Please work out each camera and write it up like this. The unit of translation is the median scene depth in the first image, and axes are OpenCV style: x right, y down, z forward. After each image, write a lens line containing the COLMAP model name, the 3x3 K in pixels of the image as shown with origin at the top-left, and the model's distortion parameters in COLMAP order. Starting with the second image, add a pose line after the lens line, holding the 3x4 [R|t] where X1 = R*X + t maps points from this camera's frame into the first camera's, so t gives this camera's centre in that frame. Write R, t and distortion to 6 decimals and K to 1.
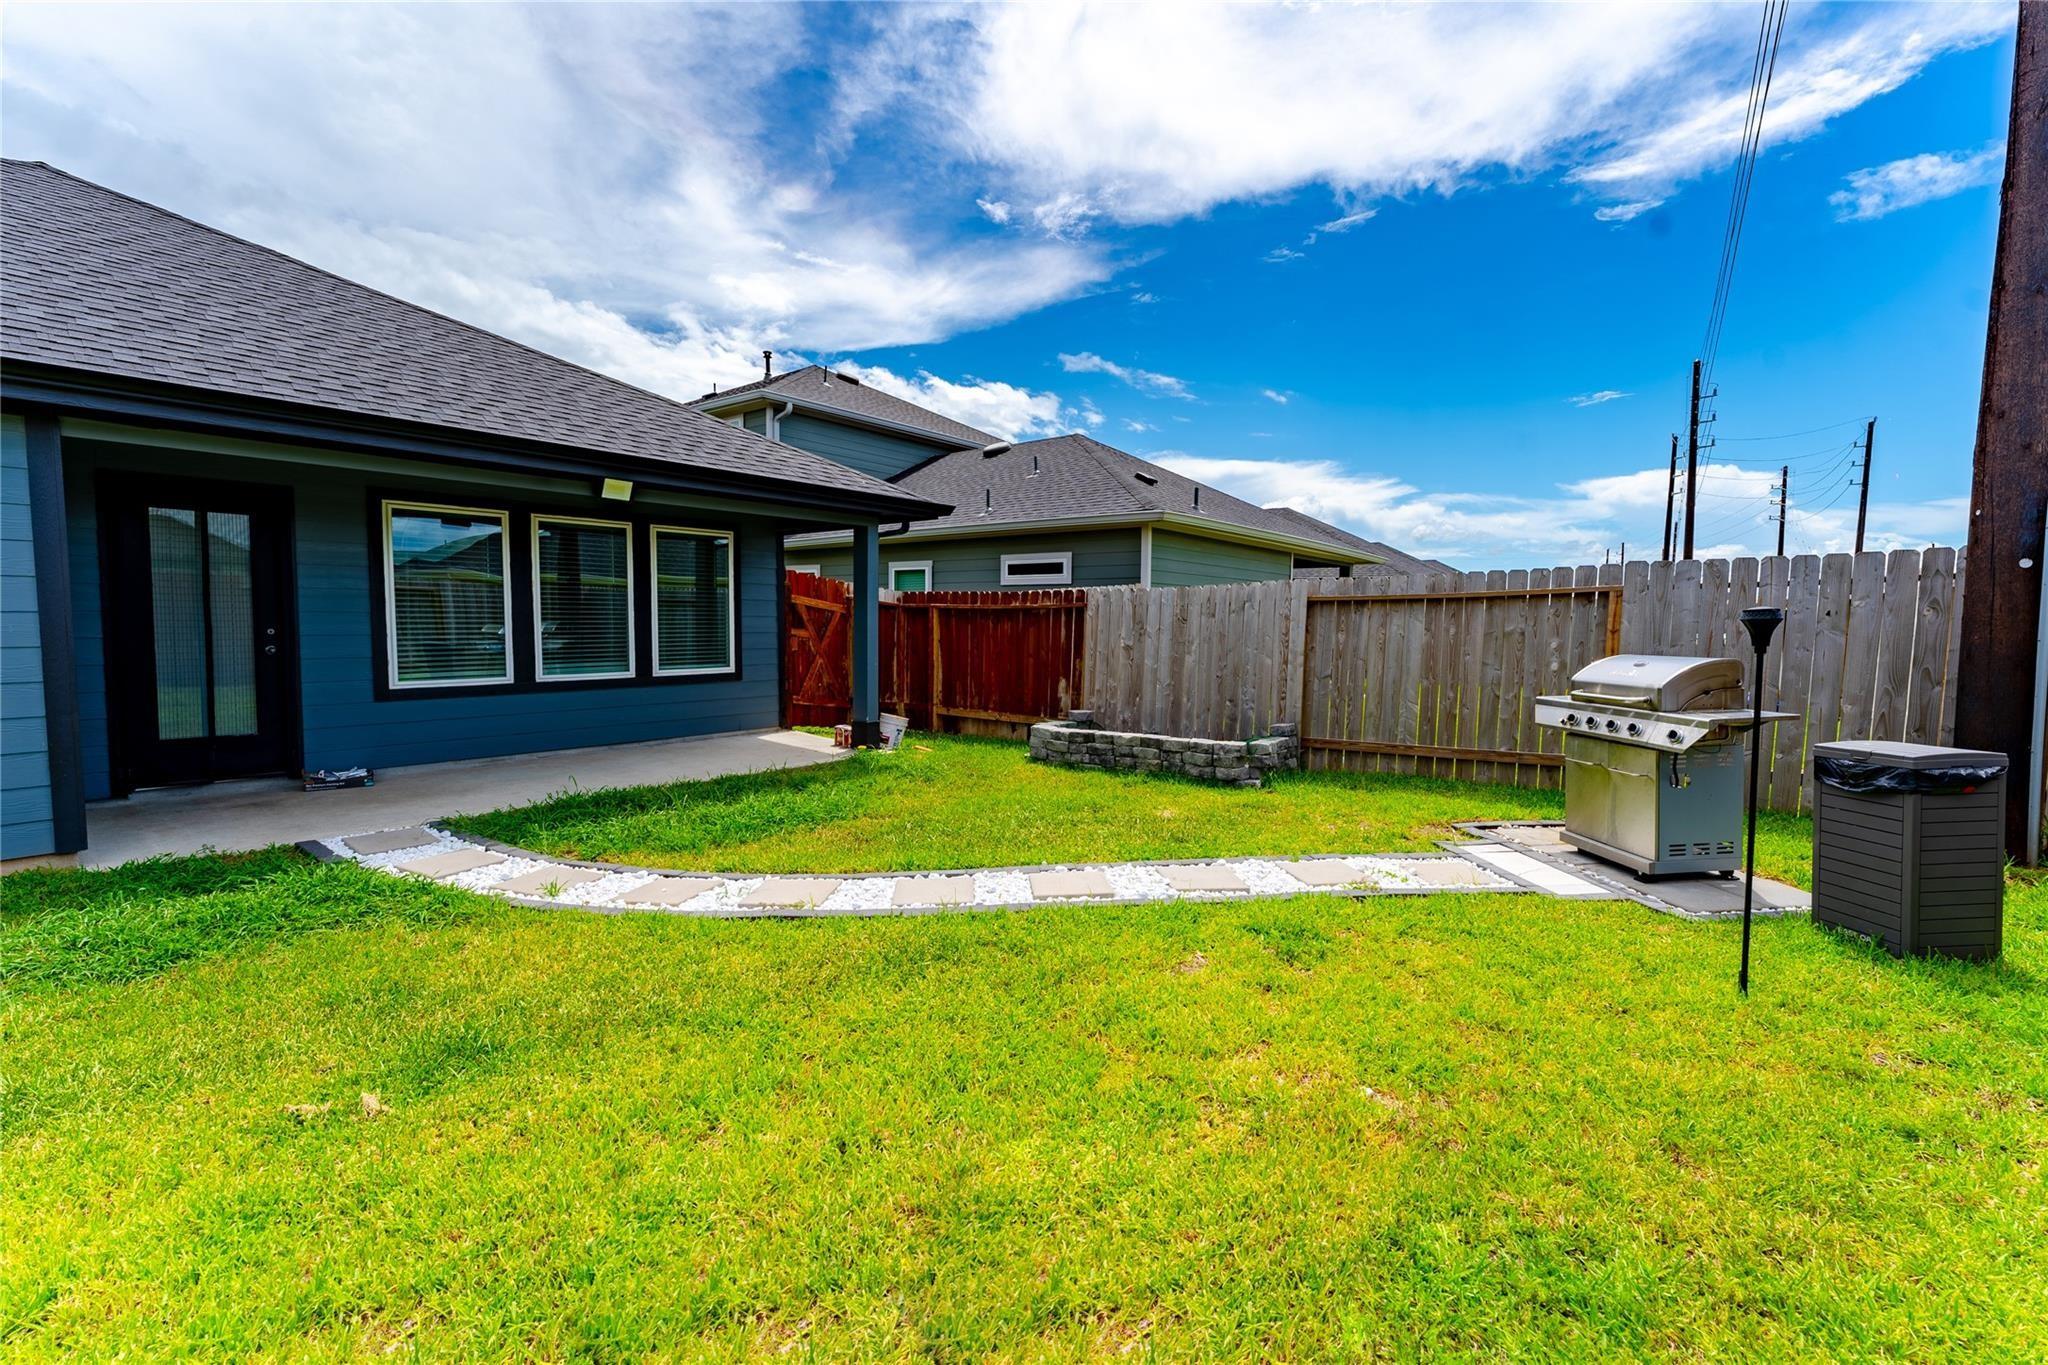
lens RADIAL K [[836.4, 0, 1021.5], [0, 836.4, 666.1], [0, 0, 1]] dist [0.001294, 0.000821]
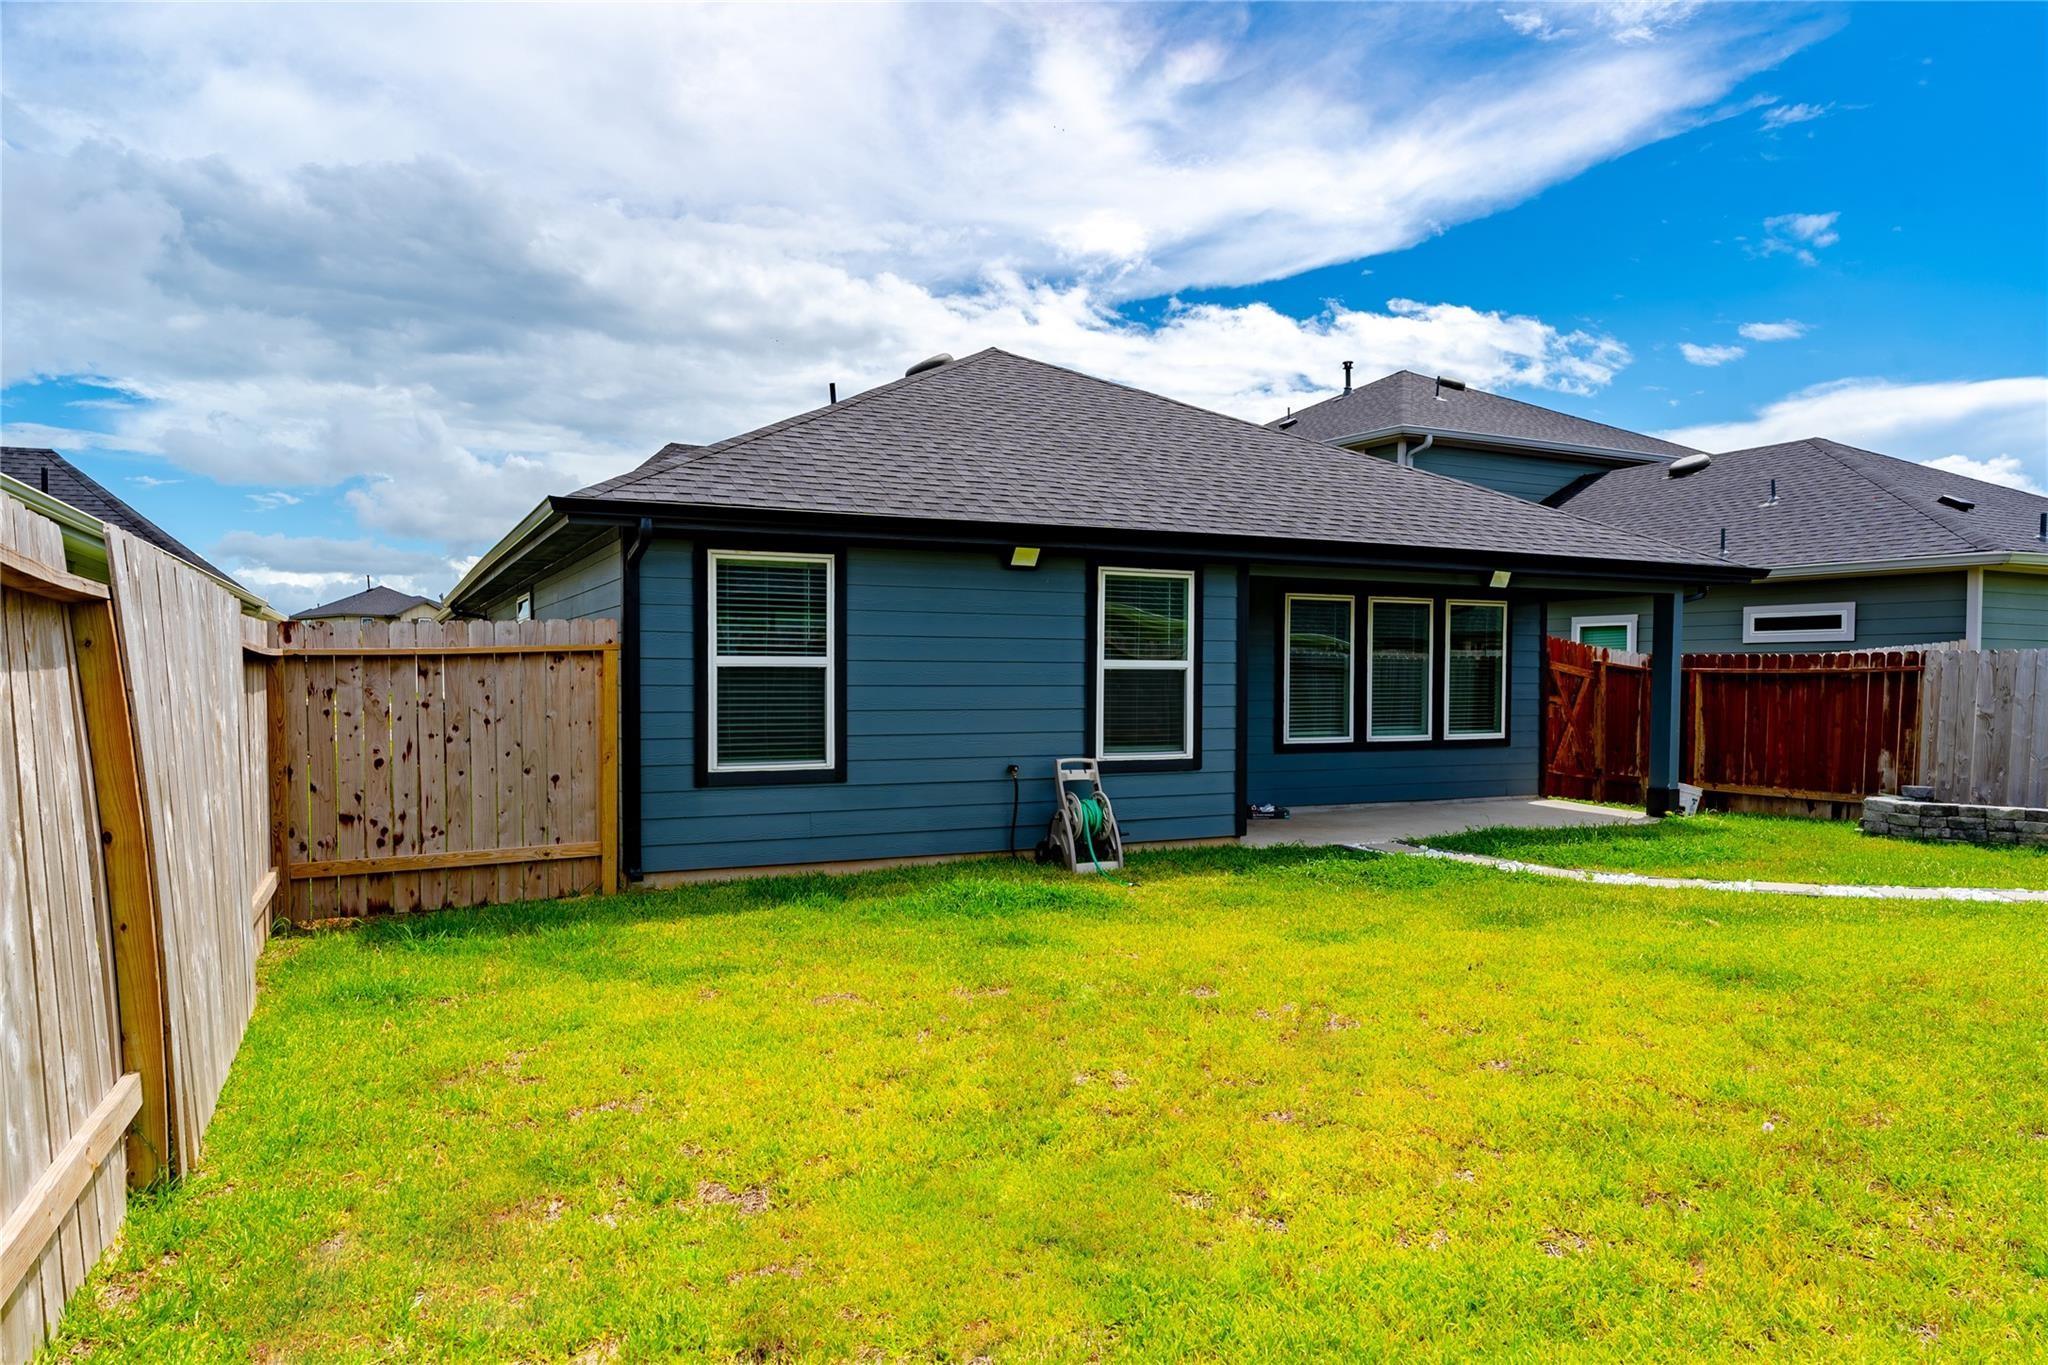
lens RADIAL K [[1276.6, 0, 971.0], [0, 1276.6, 729.8], [0, 0, 1]] dist [0.022882, -0.005461]
pose [[0.915586, 0.010380, -0.401989, -0.308252], [-0.017939, 0.999726, -0.015044, 0.032170], [0.401722, 0.020986, 0.915521, -0.693706]]
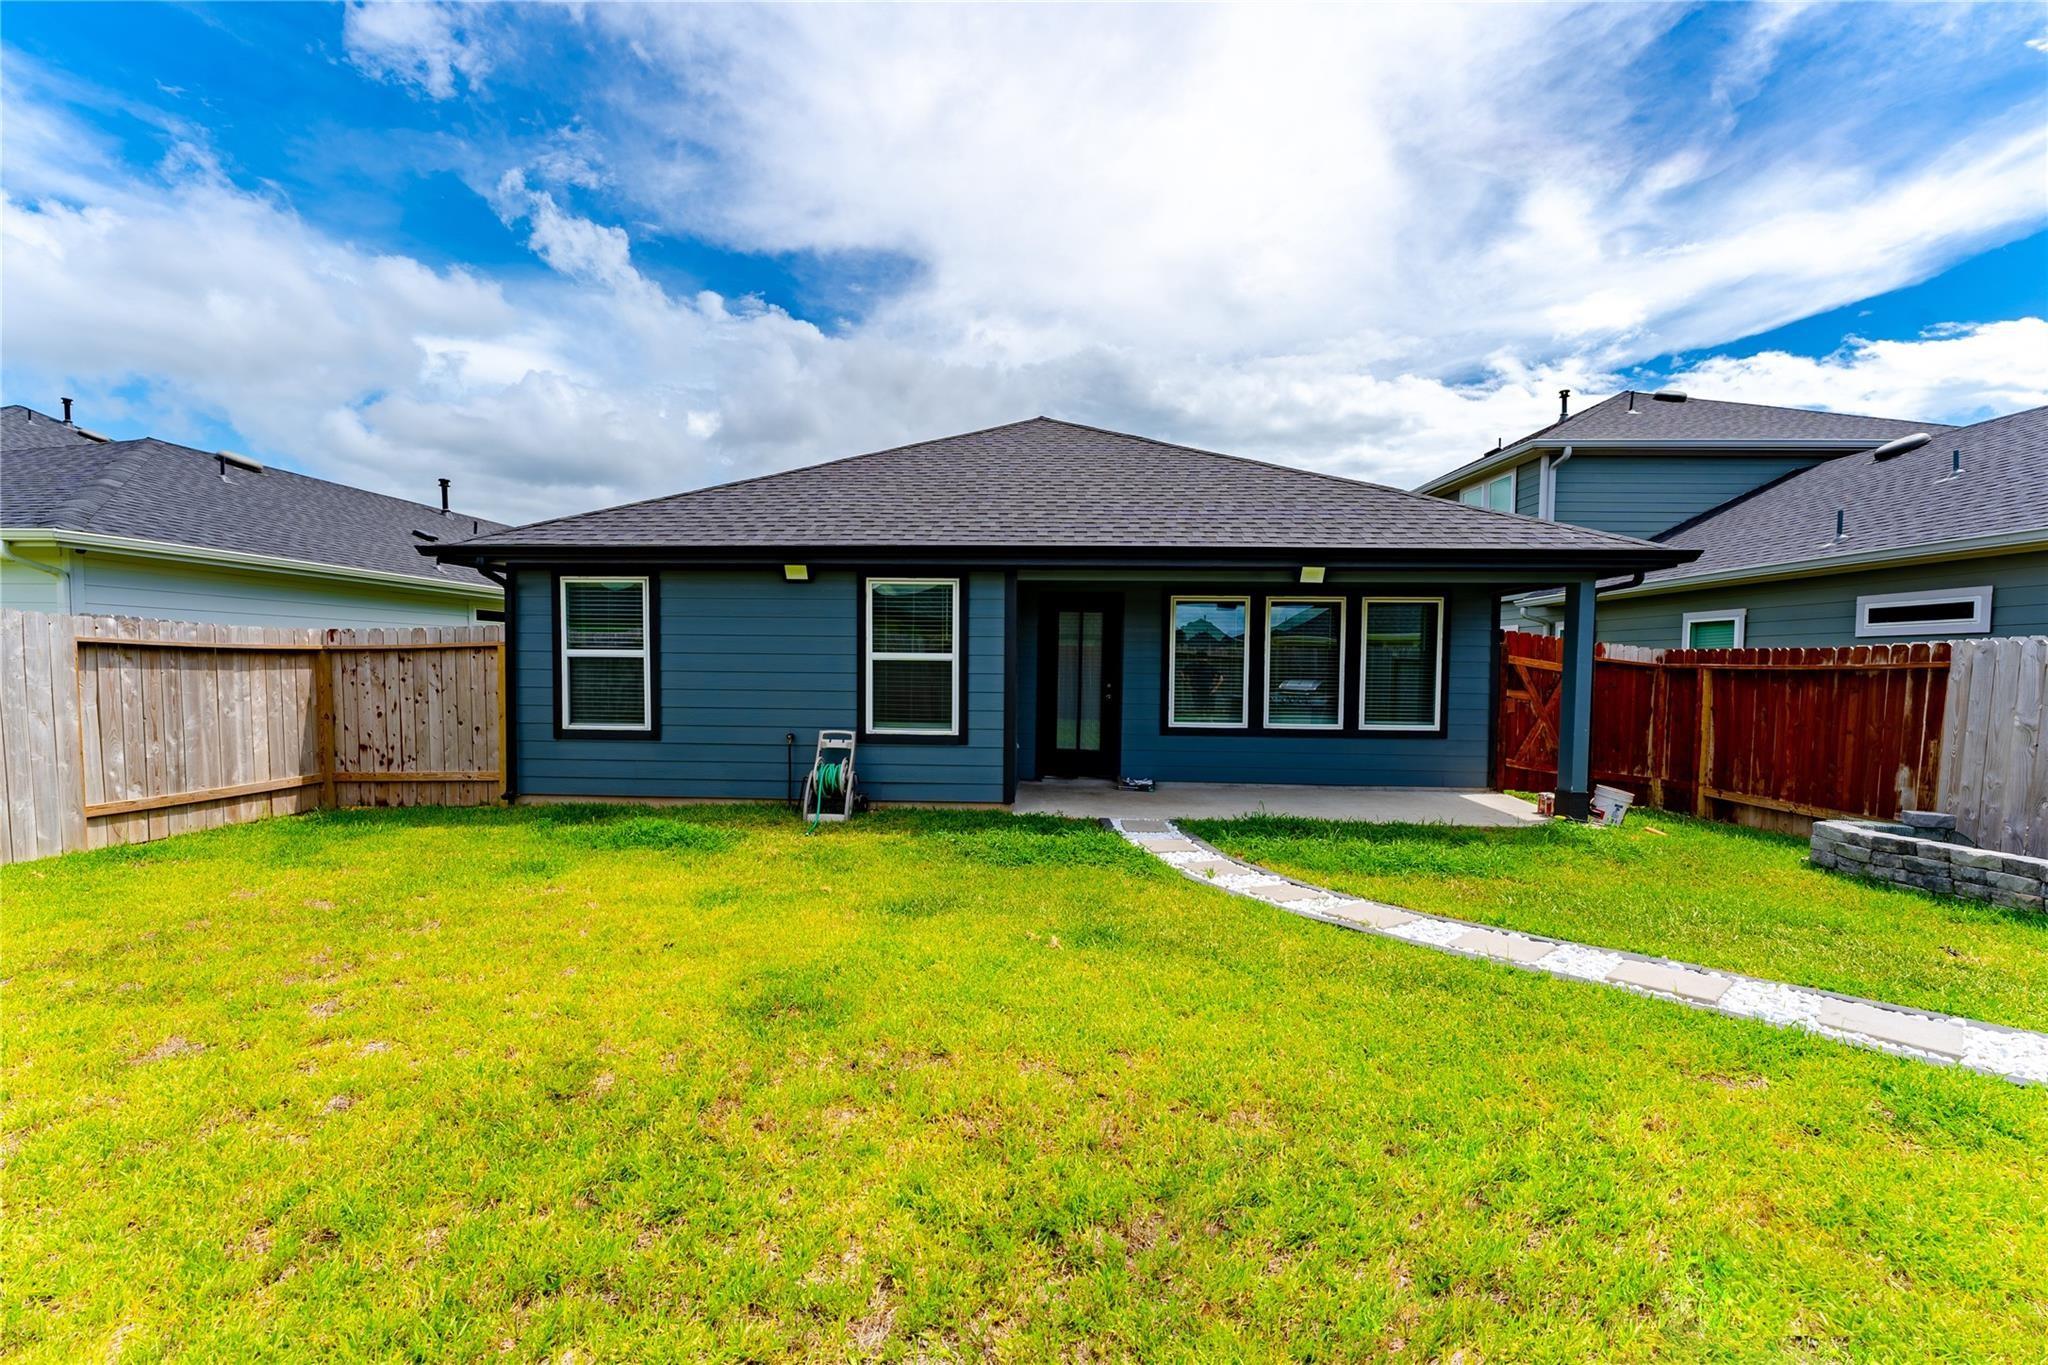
lens RADIAL K [[836.4, 0, 1023.1], [0, 836.4, 697.1], [0, 0, 1]] dist [0.001294, 0.000821]
pose [[0.612945, 0.026635, -0.789677, 0.162981], [-0.050656, 0.998700, -0.005634, -0.002254], [0.788500, 0.043455, 0.613497, -0.057710]]
